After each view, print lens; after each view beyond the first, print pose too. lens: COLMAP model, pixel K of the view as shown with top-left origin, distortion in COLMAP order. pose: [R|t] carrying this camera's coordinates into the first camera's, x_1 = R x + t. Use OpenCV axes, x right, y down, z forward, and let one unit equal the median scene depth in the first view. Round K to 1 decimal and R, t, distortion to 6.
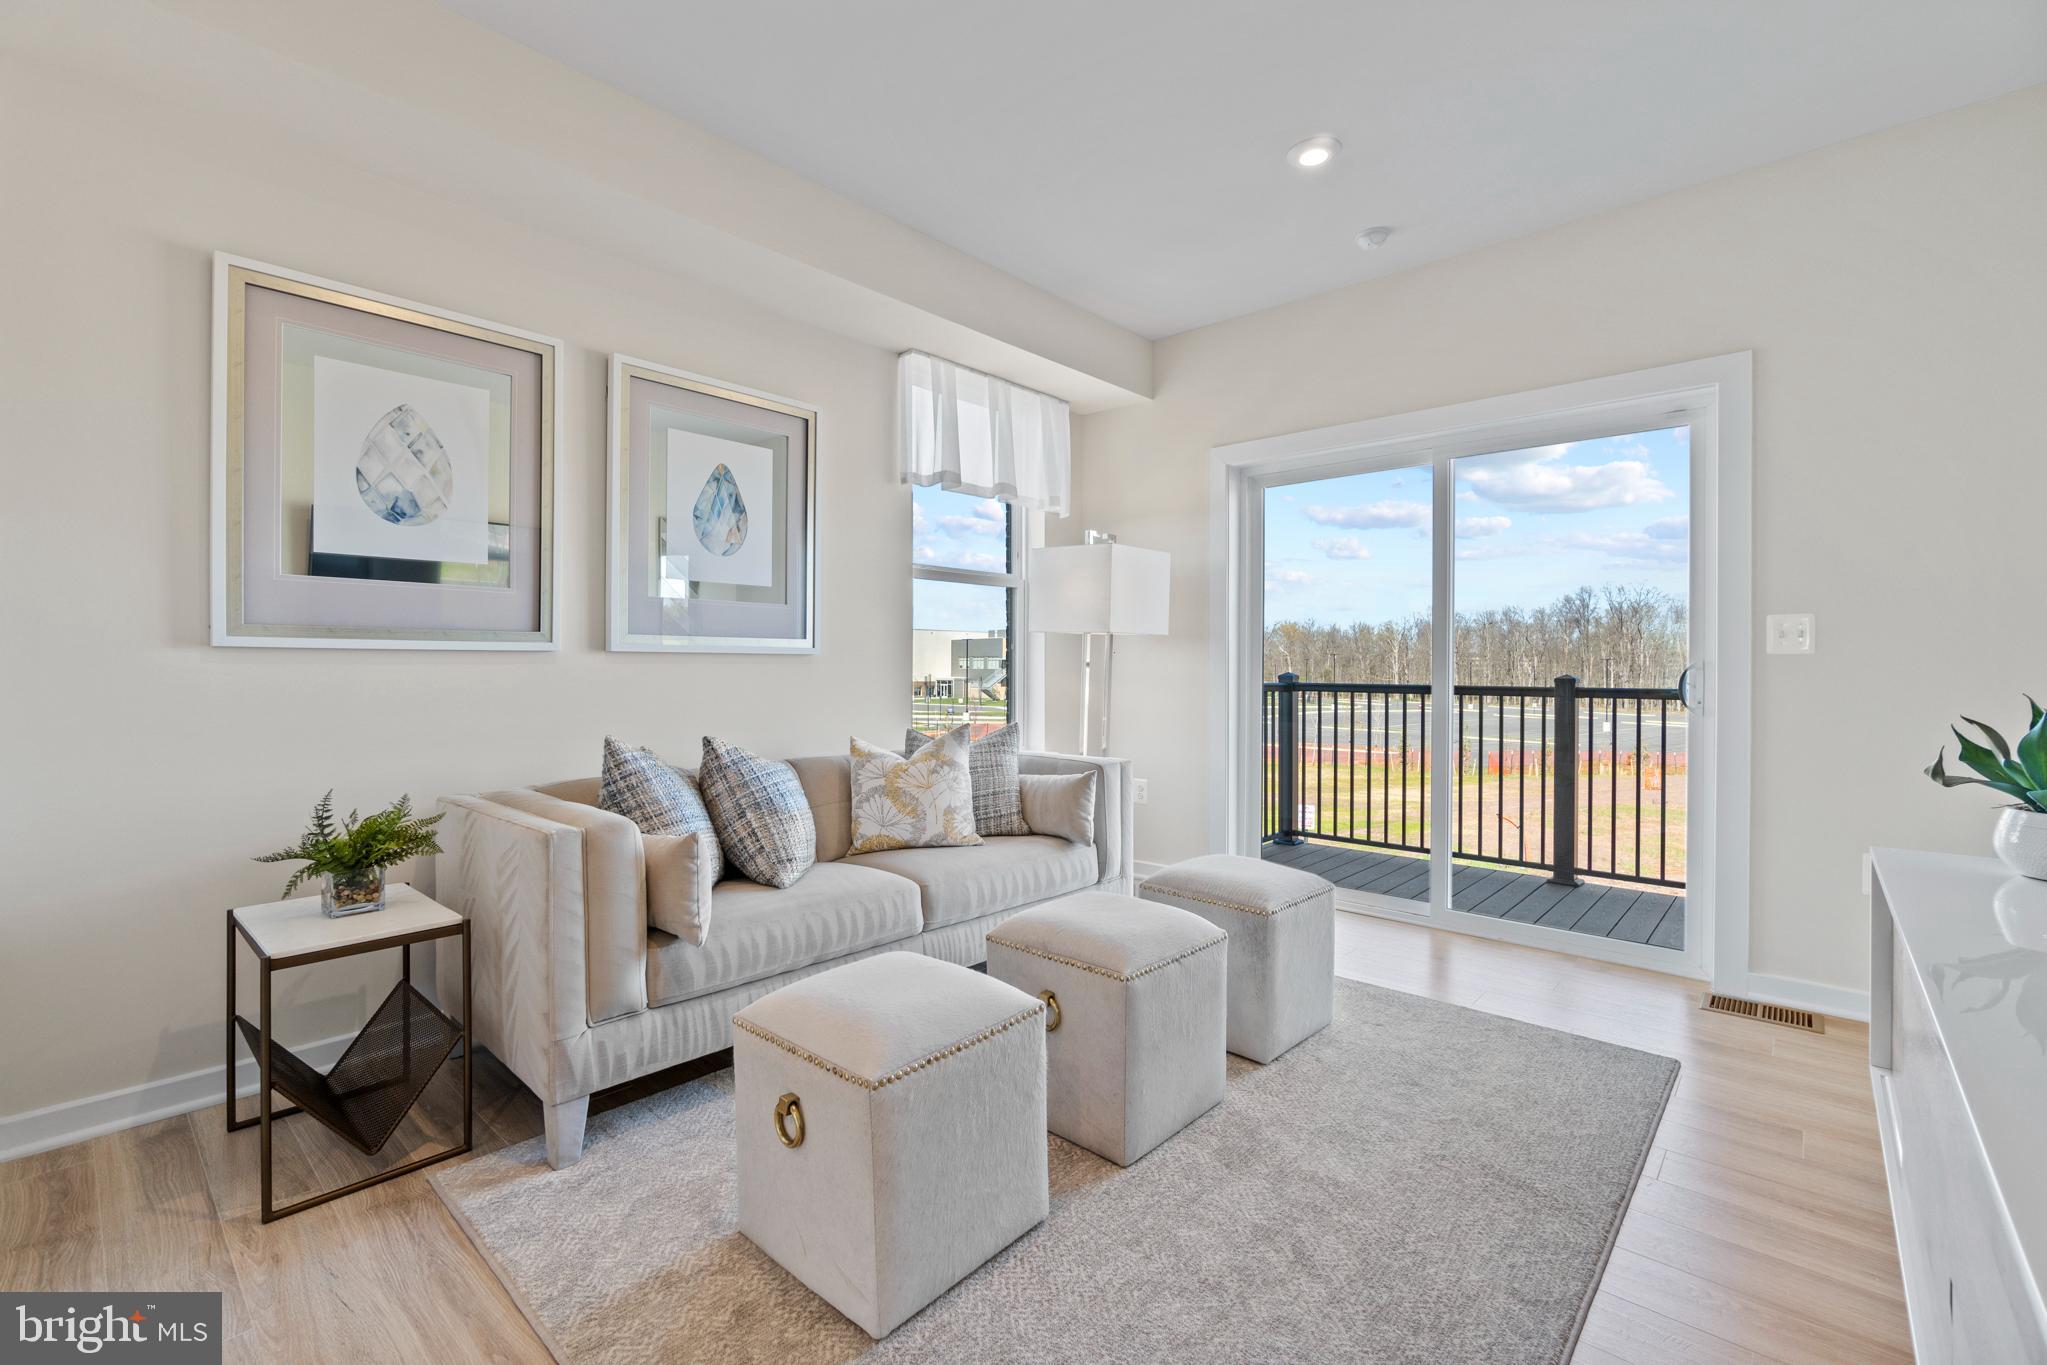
lens RADIAL K [[886.5, 0, 1023.9], [0, 886.5, 668.5], [0, 0, 1]] dist [-0.011839, 0.004373]
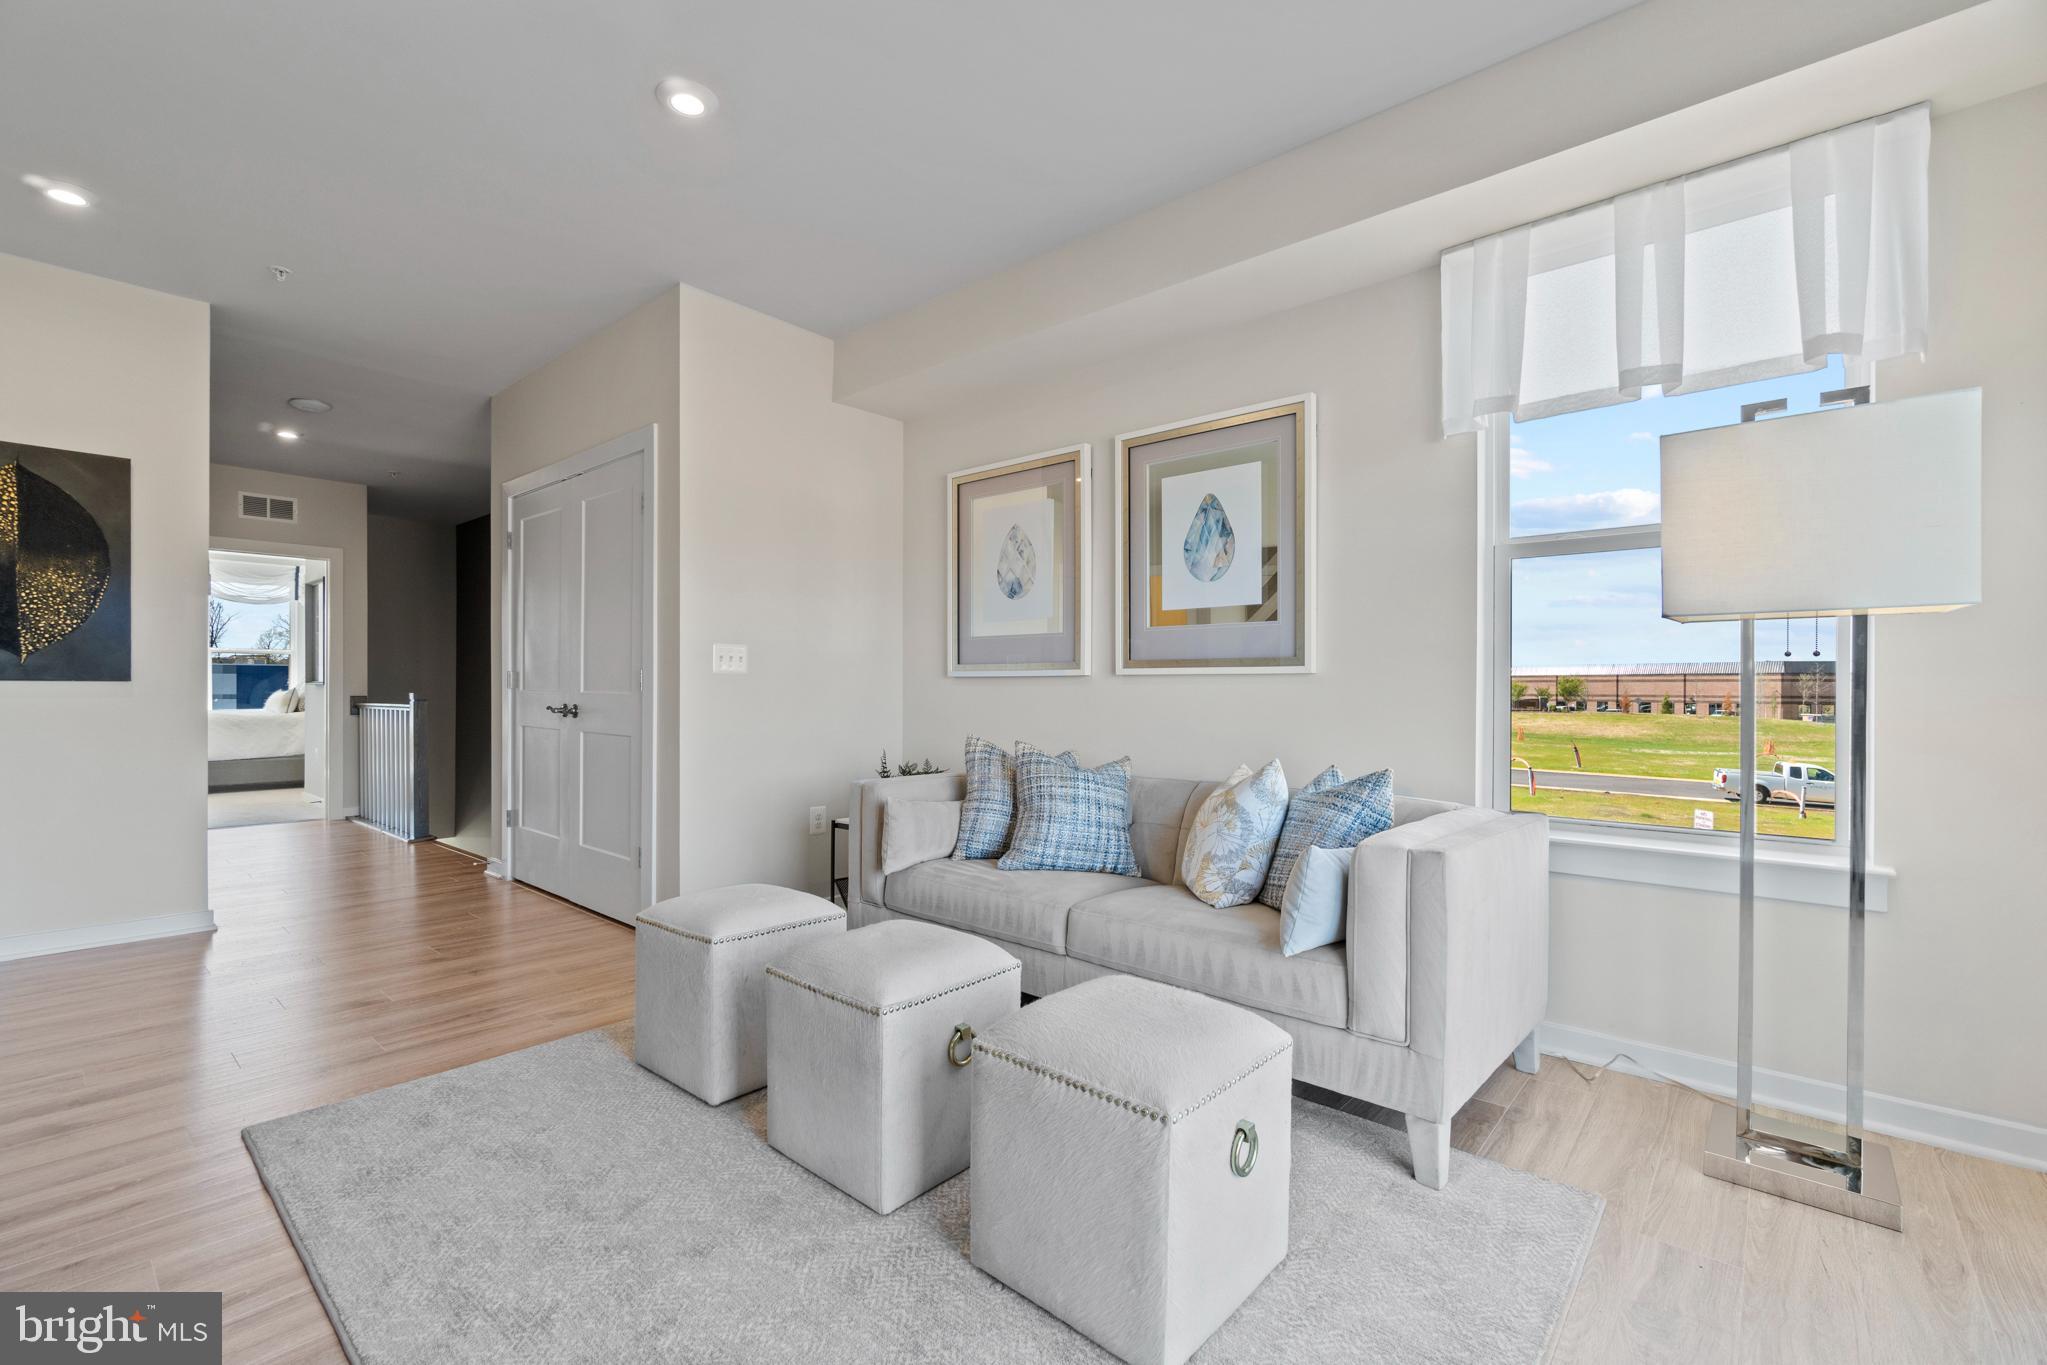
lens RADIAL K [[886.5, 0, 1015.2], [0, 886.5, 694.7], [0, 0, 1]] dist [-0.011839, 0.004373]
pose [[0.008627, 0.007148, -0.999937, 0.571144], [-0.003466, 0.999969, 0.007118, 0.000428], [0.999957, 0.003405, 0.008651, 0.612446]]
